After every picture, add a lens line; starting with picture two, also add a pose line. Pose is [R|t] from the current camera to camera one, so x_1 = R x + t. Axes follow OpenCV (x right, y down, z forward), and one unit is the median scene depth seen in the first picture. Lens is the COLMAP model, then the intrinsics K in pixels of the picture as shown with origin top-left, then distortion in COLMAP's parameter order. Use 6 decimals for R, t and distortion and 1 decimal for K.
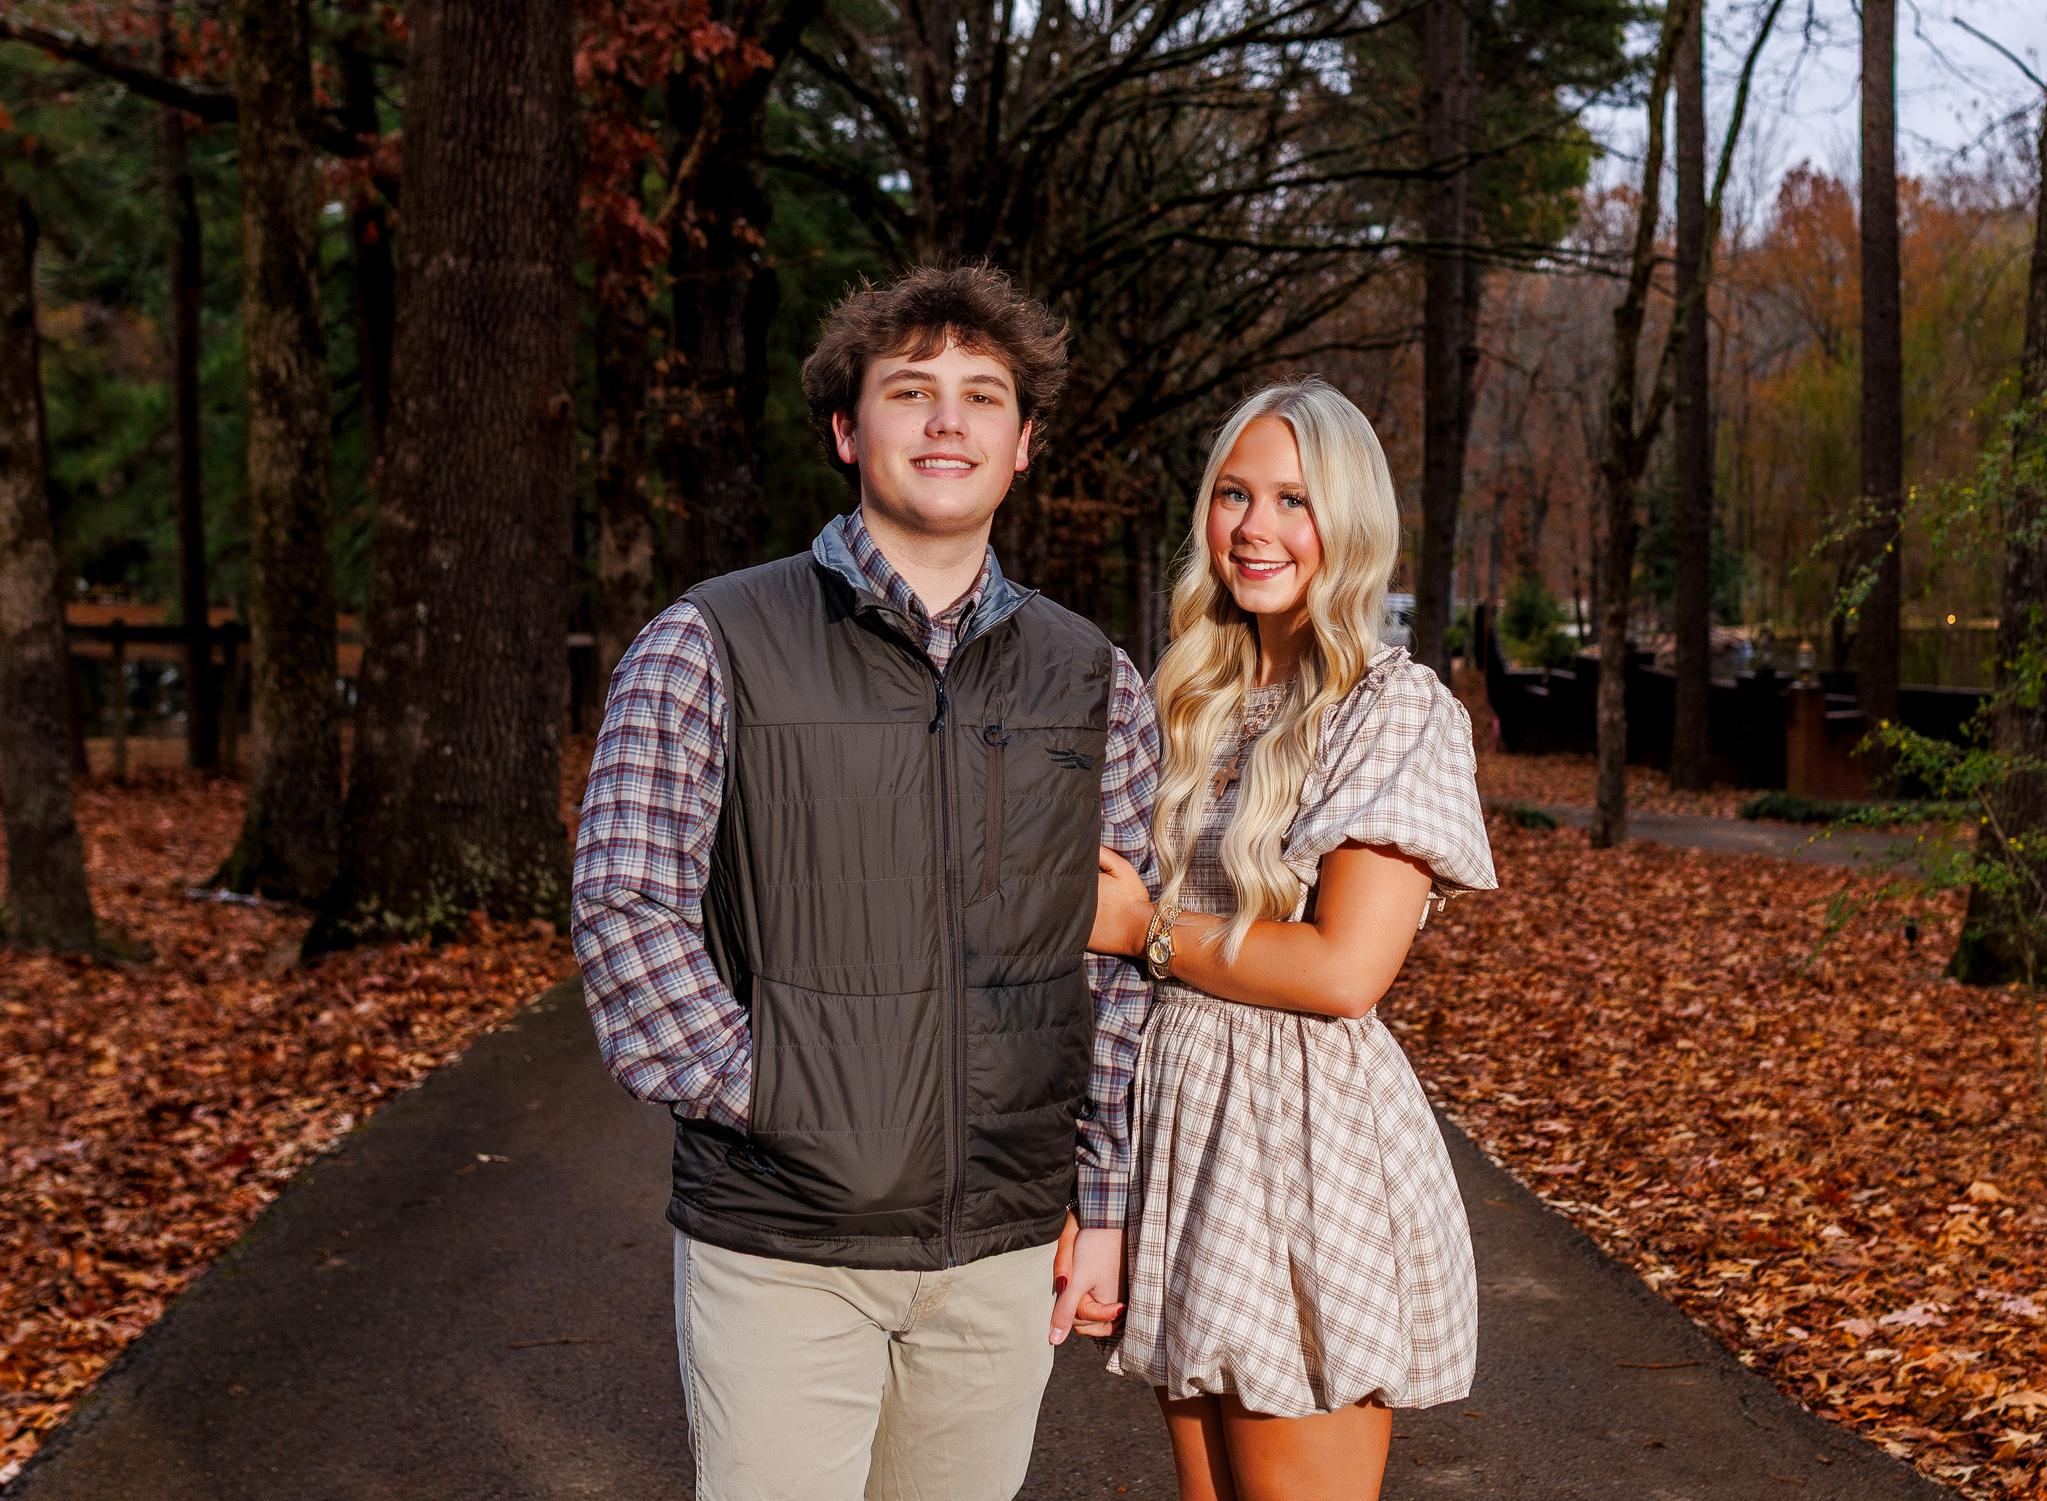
lens RADIAL K [[3003.7, 0, 1202.3], [0, 3003.7, 561.1], [0, 0, 1]] dist [0.007031, -0.009919]
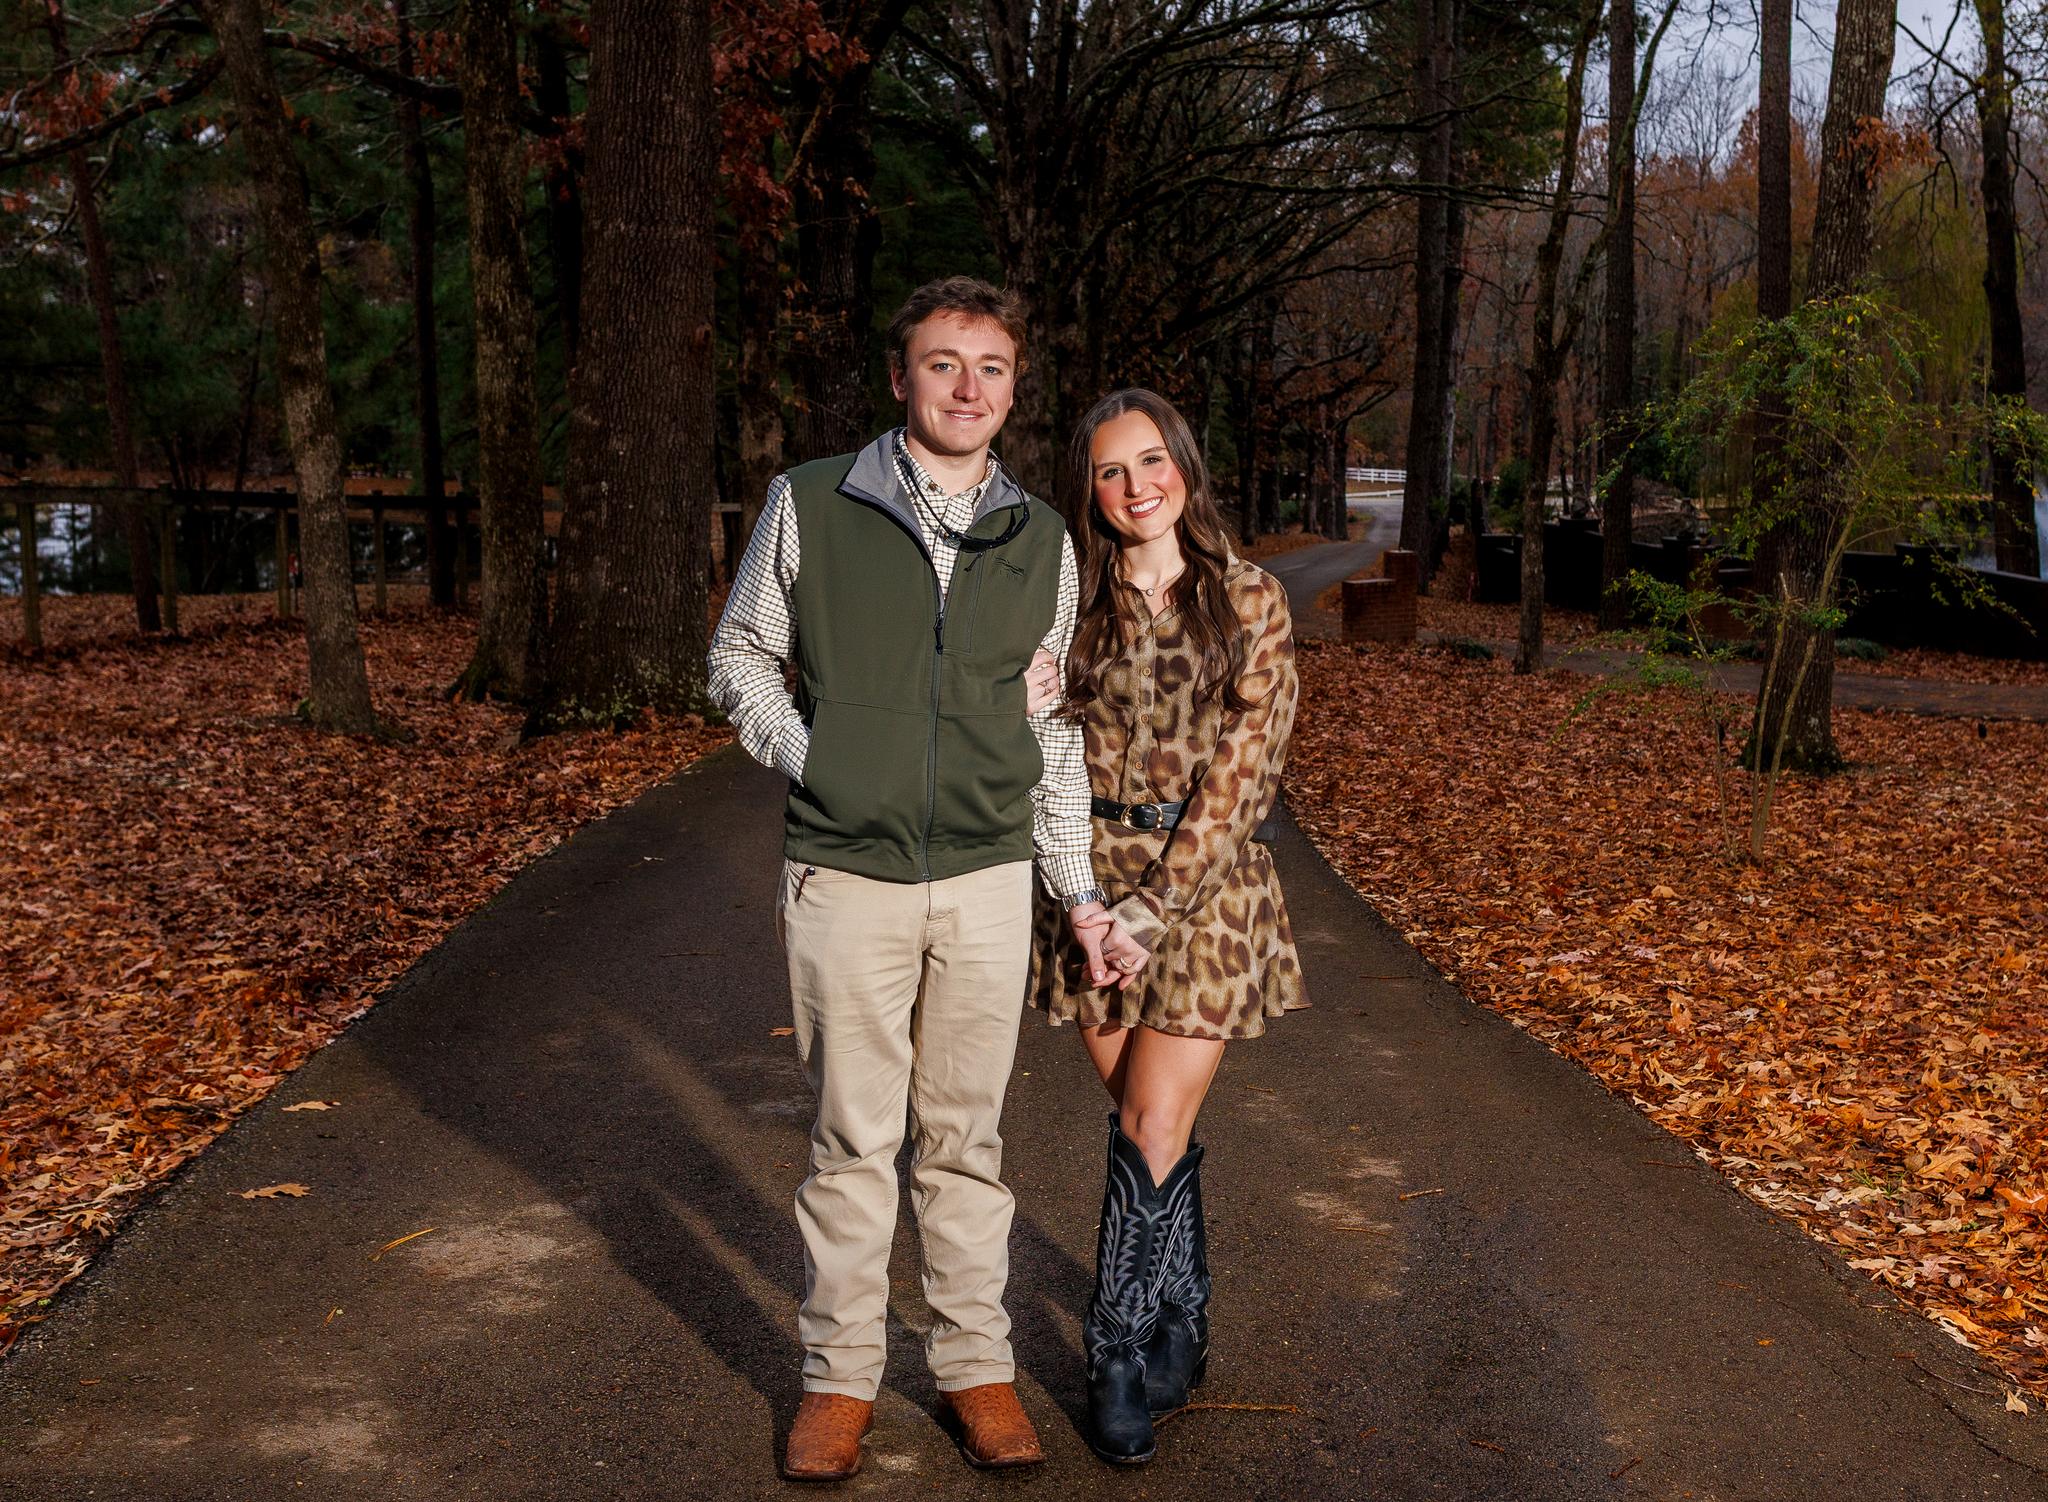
lens RADIAL K [[2592.0, 0, 1099.4], [0, 2592.0, 632.2], [0, 0, 1]] dist [0.006808, -0.006137]
pose [[0.997676, 0.005927, -0.067878, 0.049278], [-0.000874, 0.997241, 0.074232, -0.005752], [0.068131, -0.074000, 0.994928, -0.177065]]
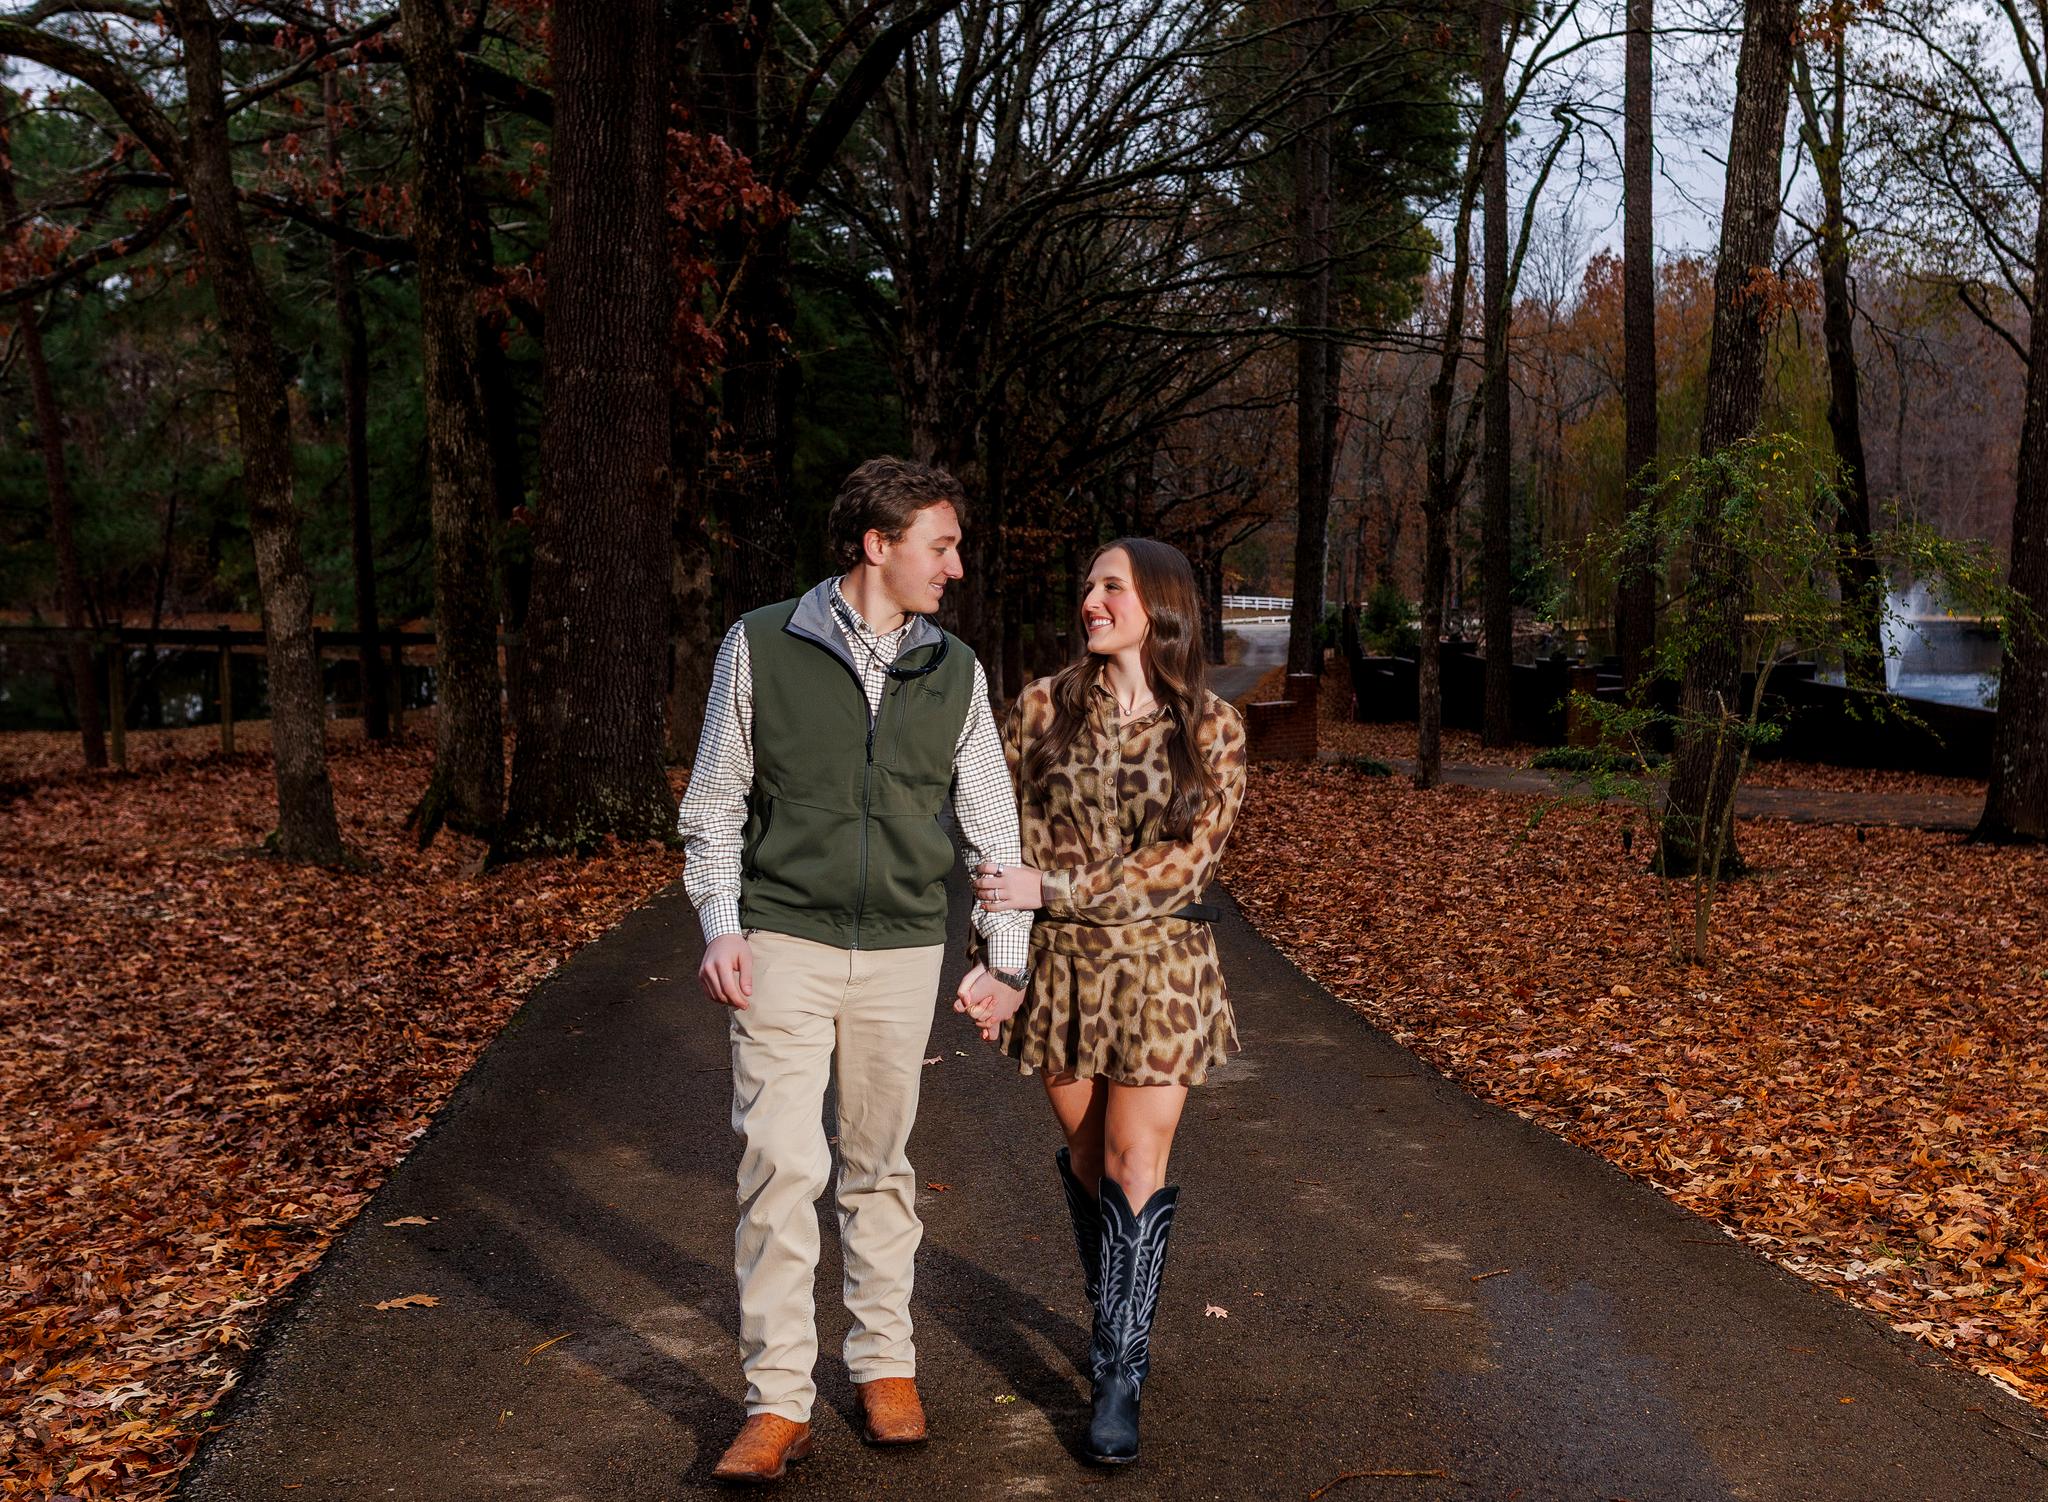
lens RADIAL K [[2491.6, 0, 1124.5], [0, 2491.6, 670.5], [0, 0, 1]] dist [0.006767, -0.010243]
pose [[0.999964, -0.008097, -0.002686, 0.005352], [0.008200, 0.999133, 0.040816, -0.007089], [0.002354, -0.040837, 0.999163, -0.192976]]
